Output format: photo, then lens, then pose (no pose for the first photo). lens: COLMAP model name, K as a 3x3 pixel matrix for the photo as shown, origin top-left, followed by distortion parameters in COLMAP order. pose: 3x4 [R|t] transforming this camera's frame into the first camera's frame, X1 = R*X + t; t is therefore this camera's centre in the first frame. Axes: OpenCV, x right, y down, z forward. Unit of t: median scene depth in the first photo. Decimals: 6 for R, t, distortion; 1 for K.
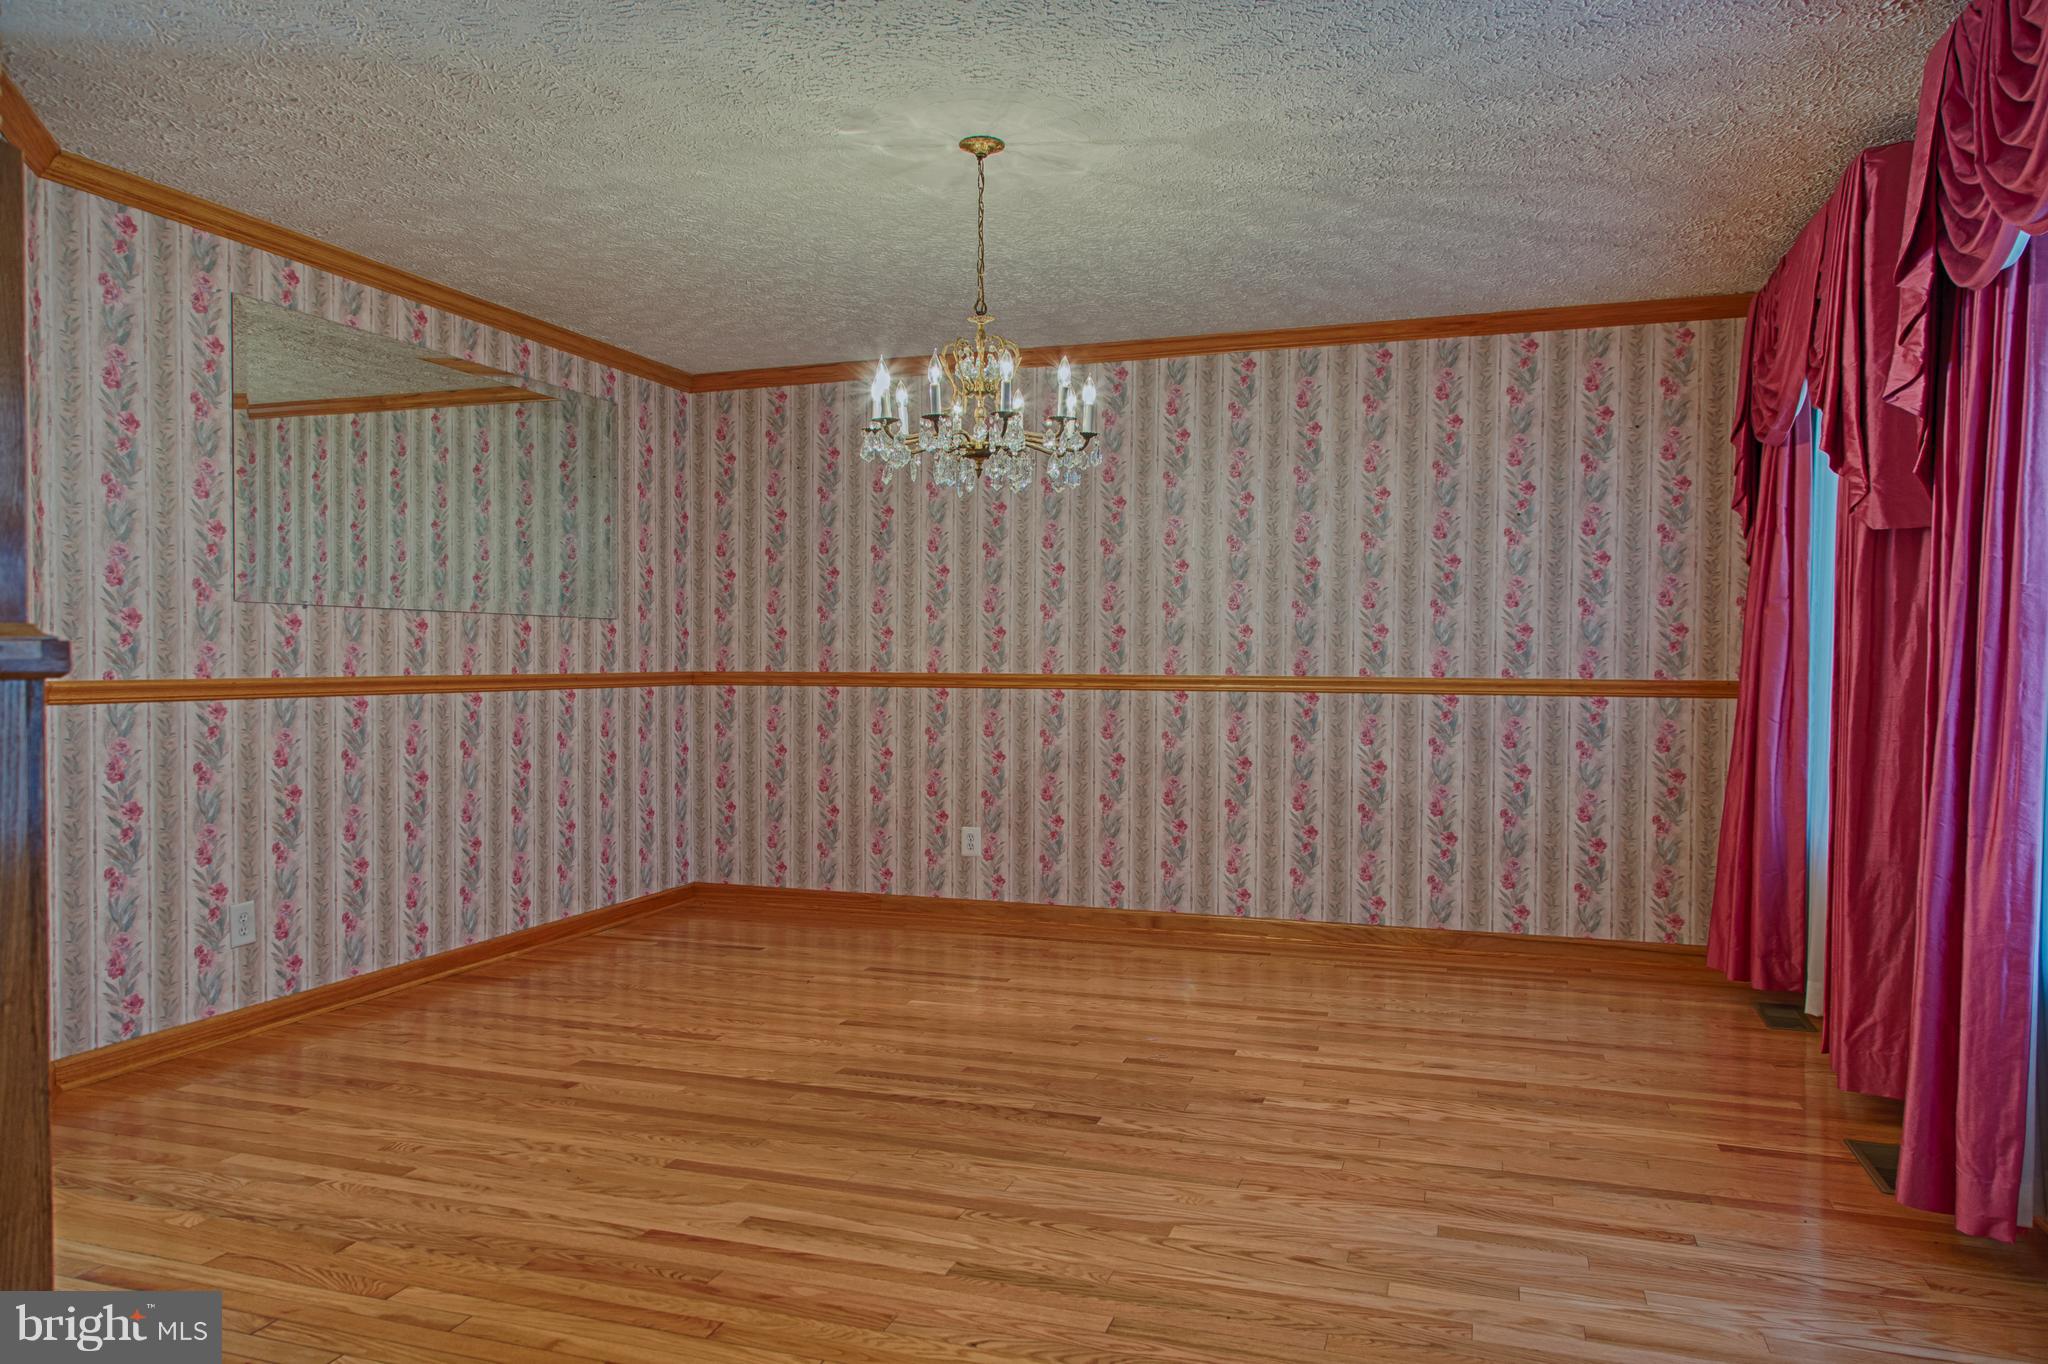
lens RADIAL K [[1349.0, 0, 1024.0], [0, 1349.0, 682.0], [0, 0, 1]] dist [0.004861, 0.000819]
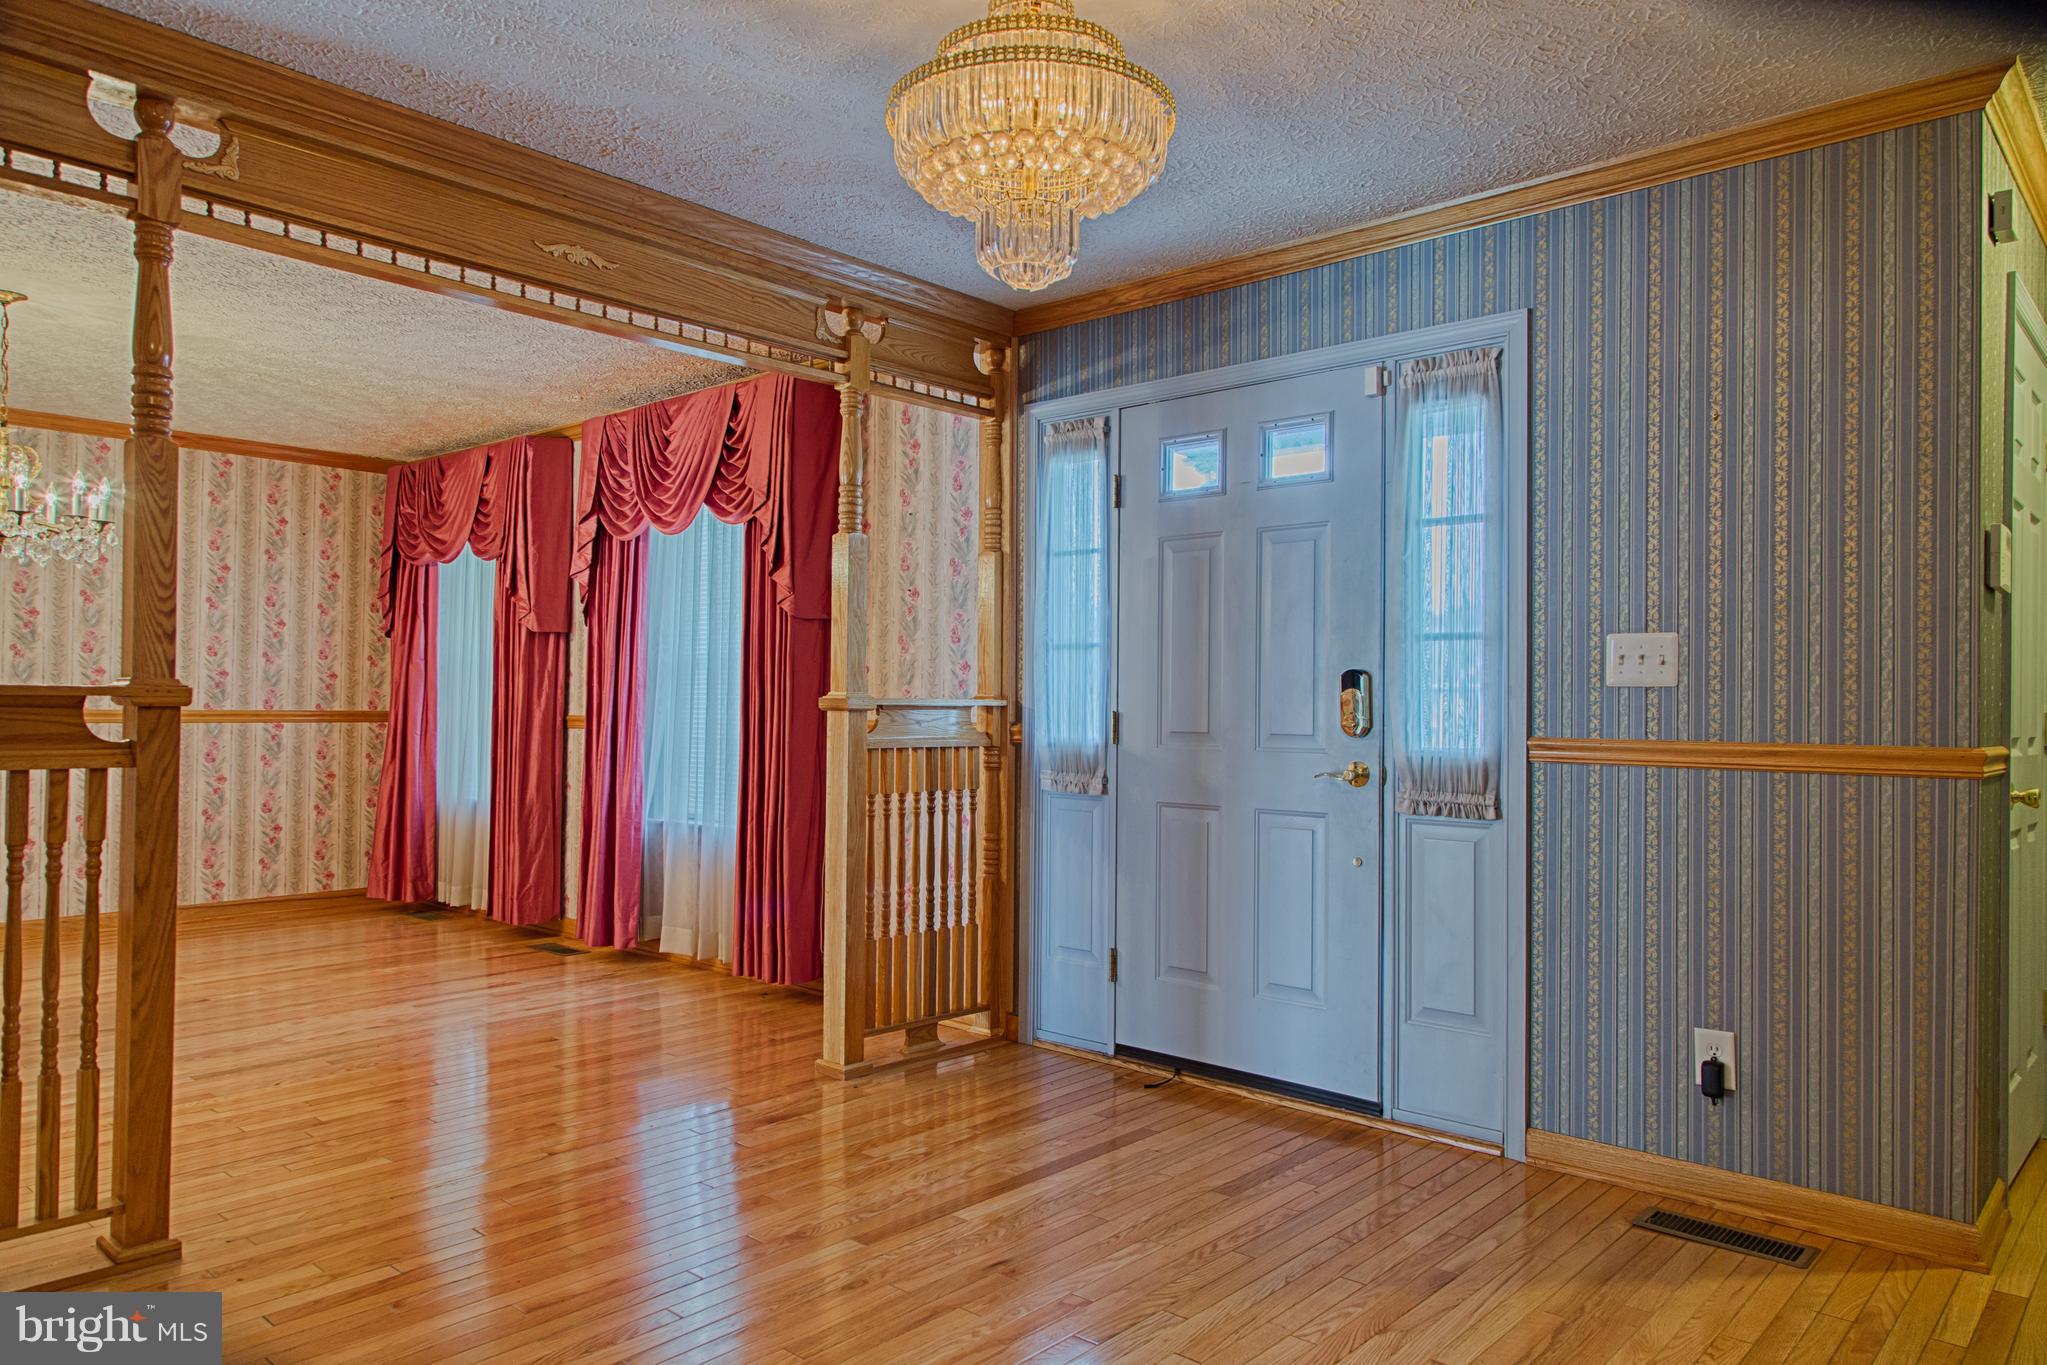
lens RADIAL K [[1348.3, 0, 1023.5], [0, 1348.3, 682.5], [0, 0, 1]] dist [0.004861, 0.000819]
pose [[0.388930, 0.013341, 0.921171, -0.567094], [0.009593, 0.999782, -0.018530, 0.002702], [-0.921217, 0.016044, 0.388717, -0.259747]]
